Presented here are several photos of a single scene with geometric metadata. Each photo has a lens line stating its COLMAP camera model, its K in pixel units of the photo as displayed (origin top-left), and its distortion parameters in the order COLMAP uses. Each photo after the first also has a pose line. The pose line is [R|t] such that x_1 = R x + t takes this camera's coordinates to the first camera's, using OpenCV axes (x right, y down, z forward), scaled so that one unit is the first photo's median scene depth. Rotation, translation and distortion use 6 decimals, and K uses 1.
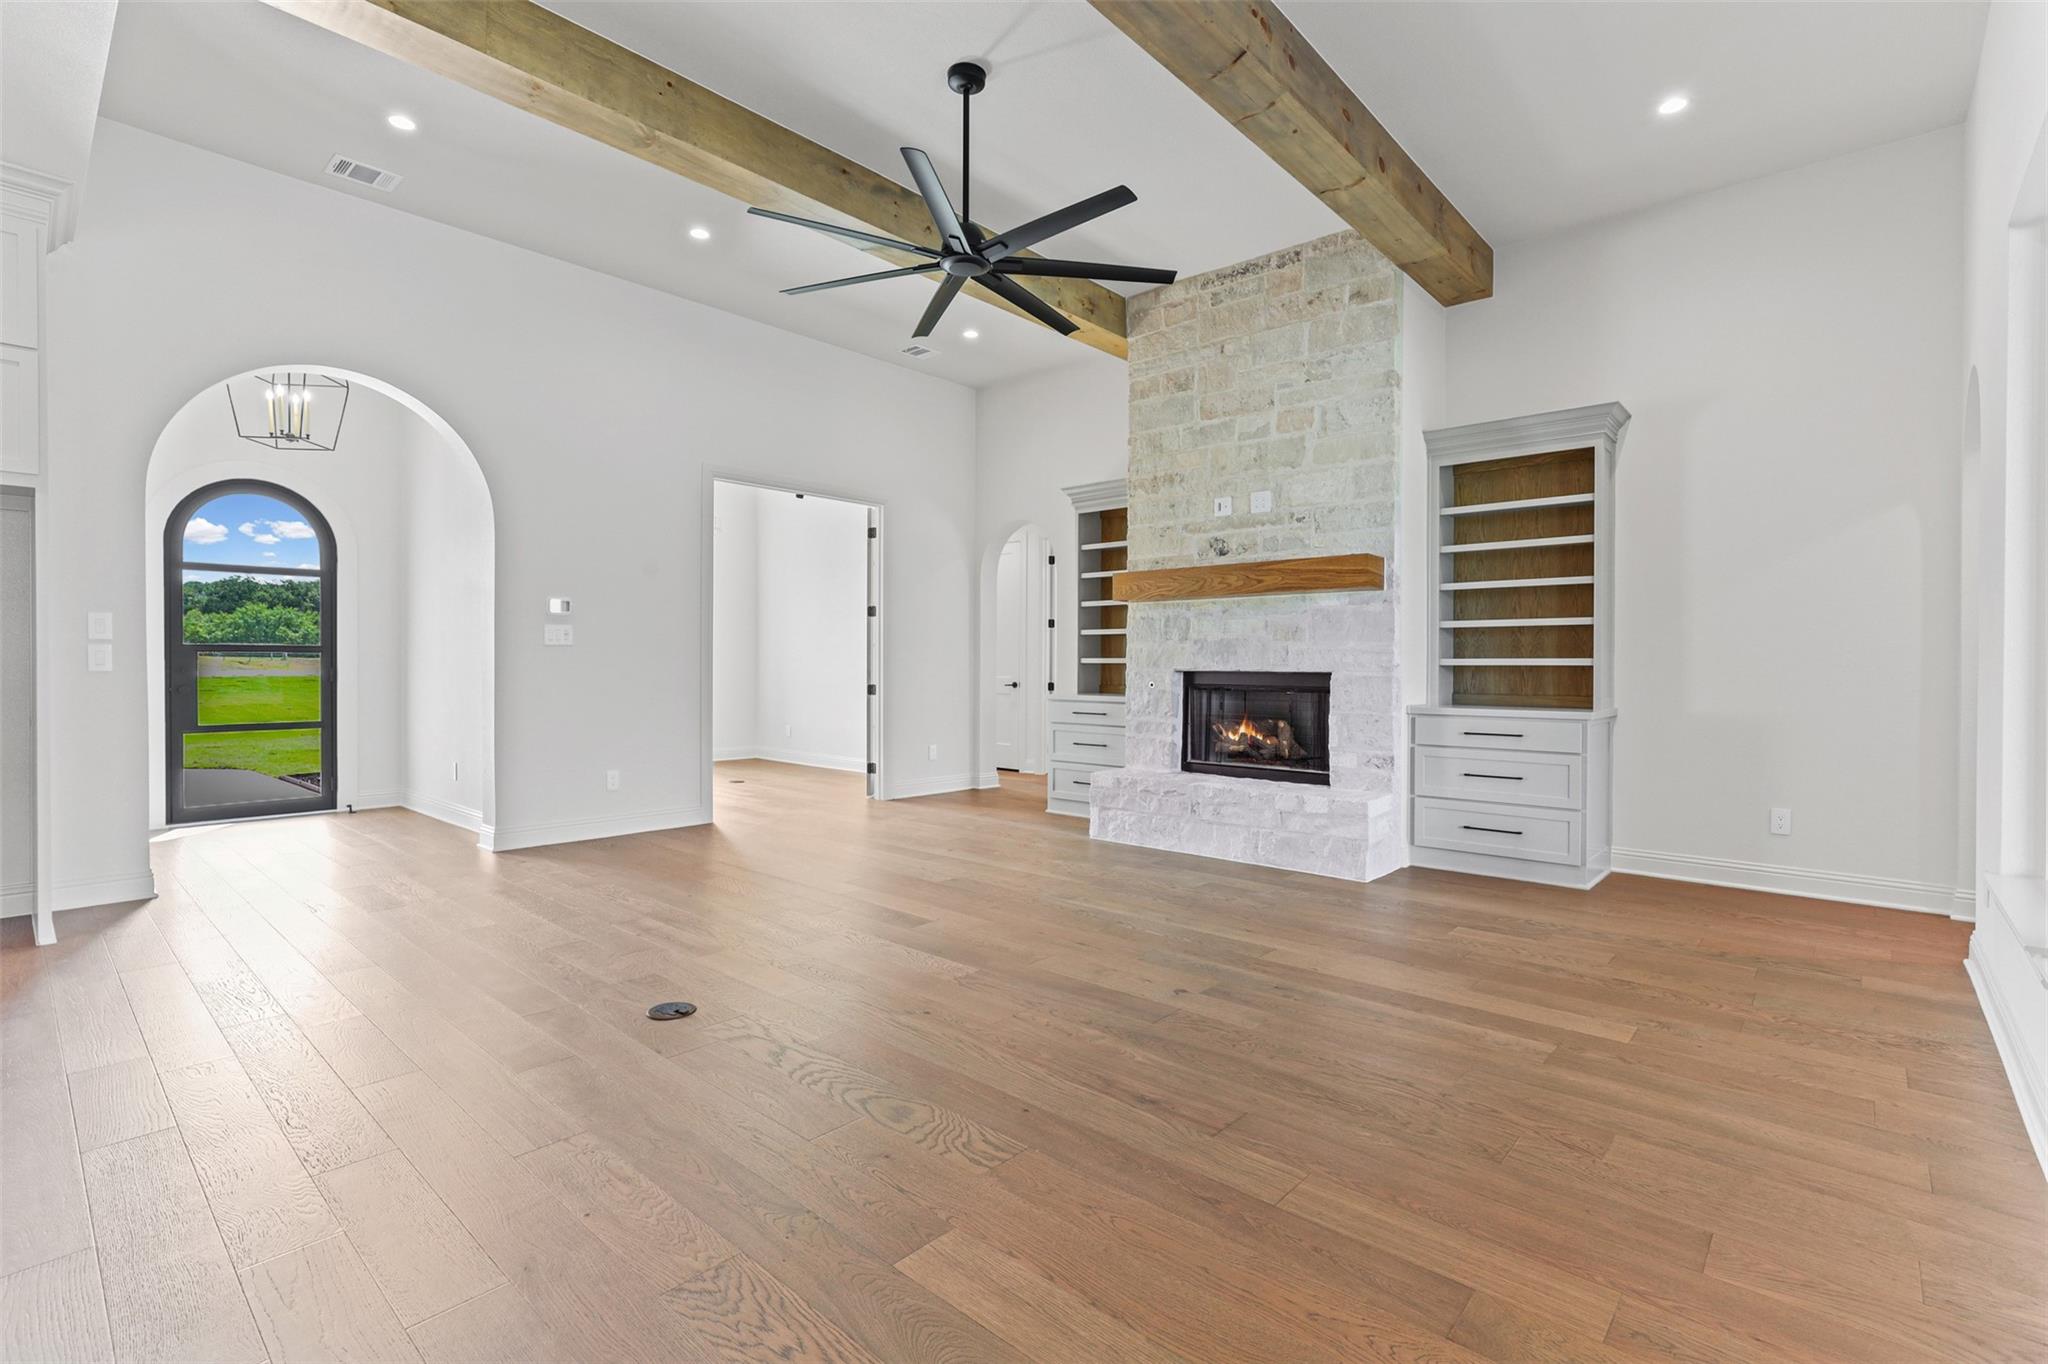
lens RADIAL K [[934.5, 0, 1021.5], [0, 934.5, 672.7], [0, 0, 1]] dist [-0.000582, -0.000199]
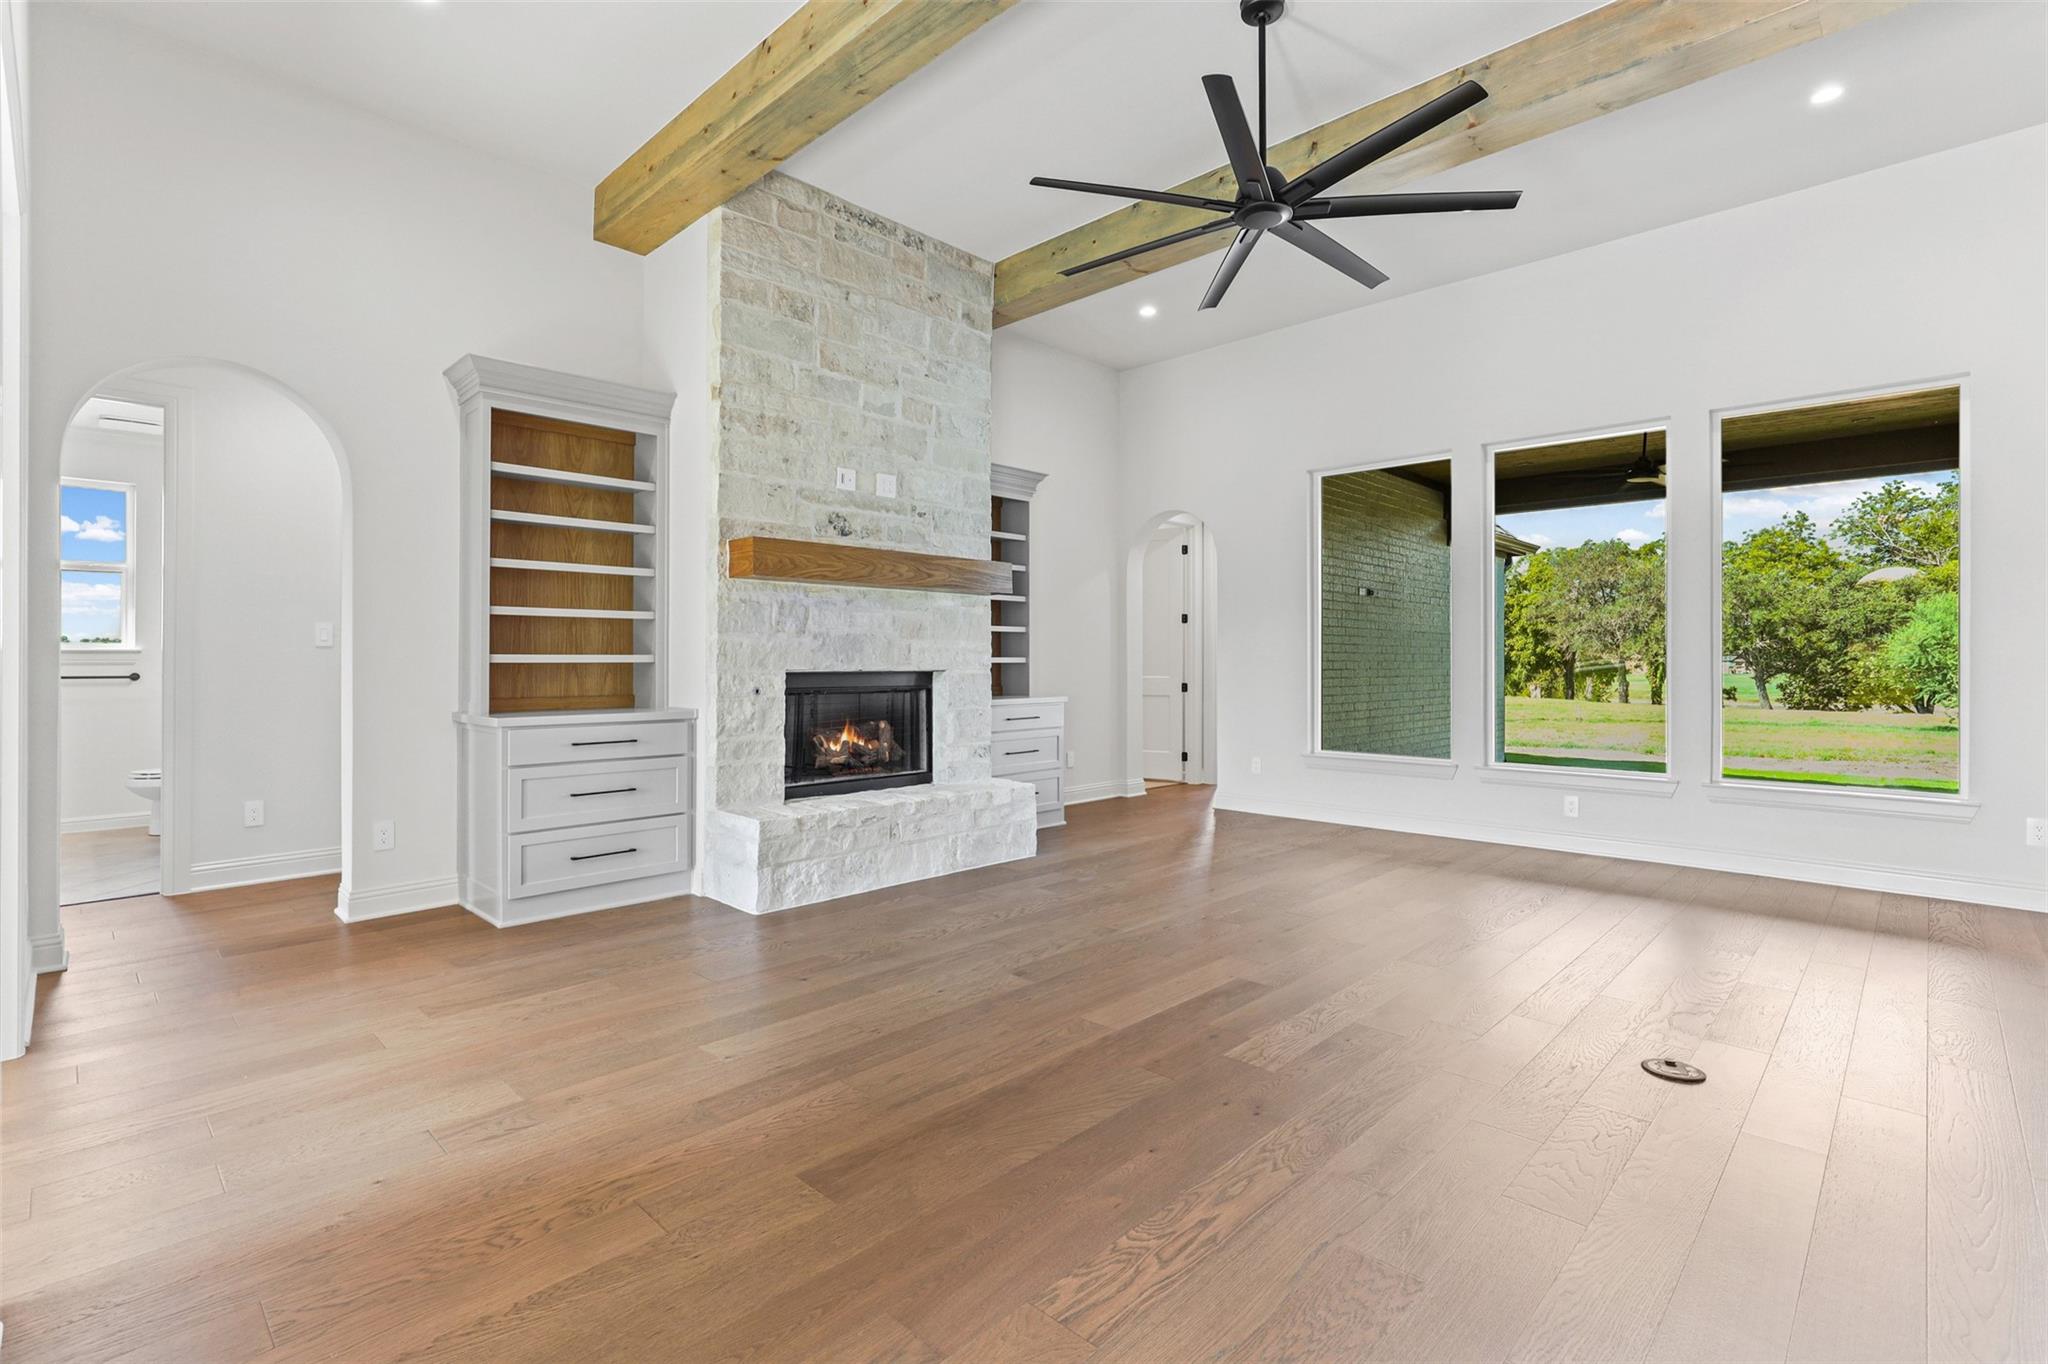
lens RADIAL K [[934.5, 0, 1028.2], [0, 934.5, 654.3], [0, 0, 1]] dist [-0.000582, -0.000199]
pose [[0.037104, -0.002221, 0.999309, -0.635733], [0.006133, 0.999979, 0.001995, -0.017649], [-0.999293, 0.006055, 0.037116, 0.802291]]
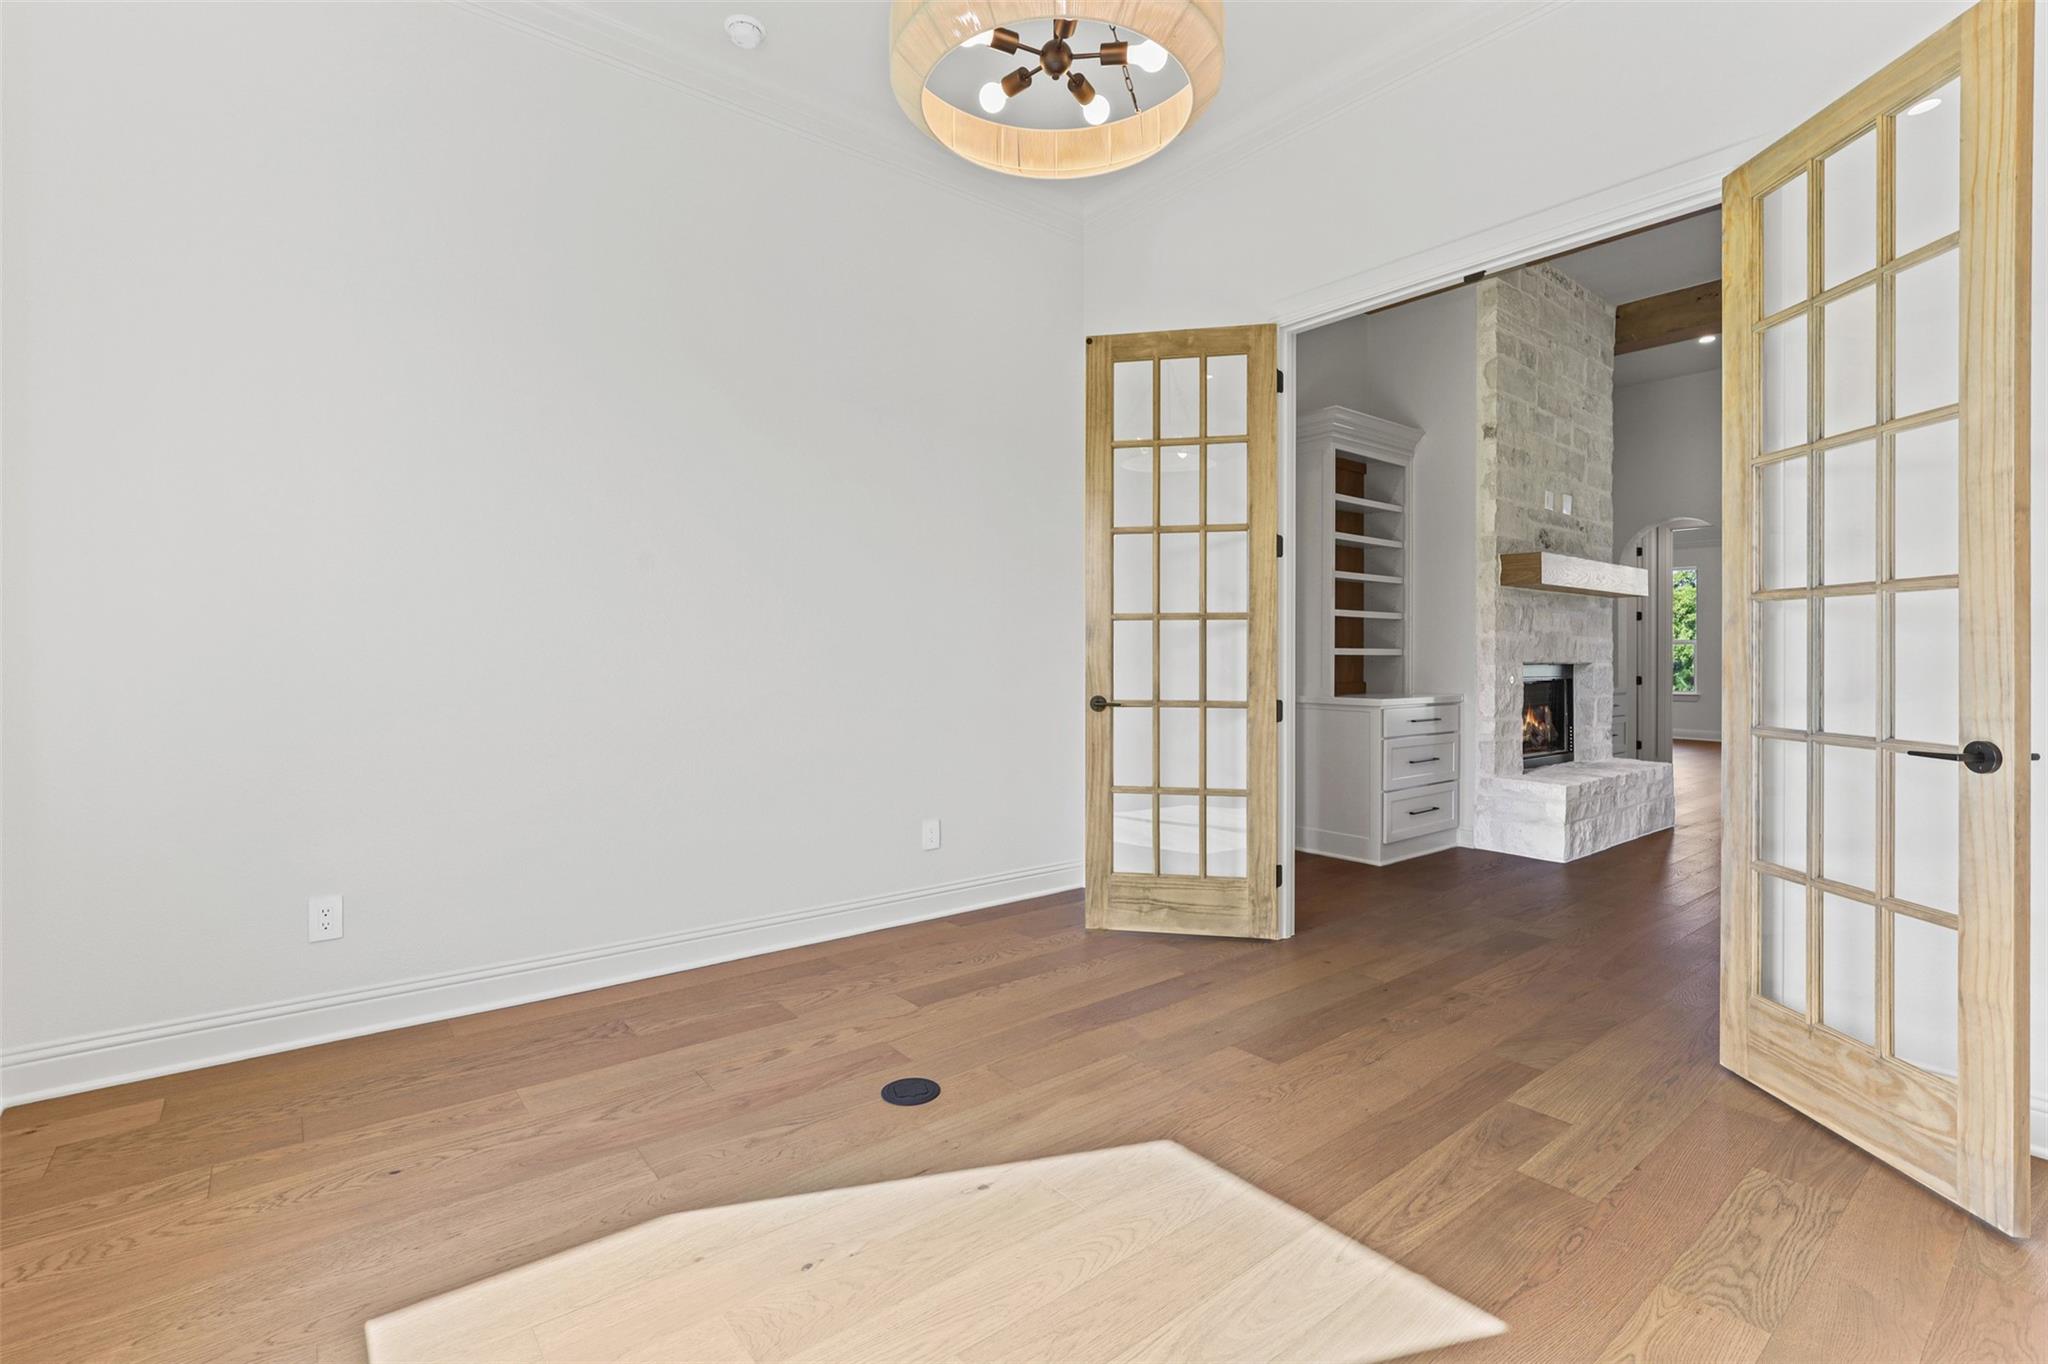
lens RADIAL K [[934.5, 0, 1042.7], [0, 934.5, 654.1], [0, 0, 1]] dist [-0.000582, -0.000199]
pose [[0.136372, -0.010640, 0.990601, -0.860584], [0.001006, 0.999943, 0.010602, -0.022830], [-0.990657, -0.000449, 0.136375, 1.403401]]
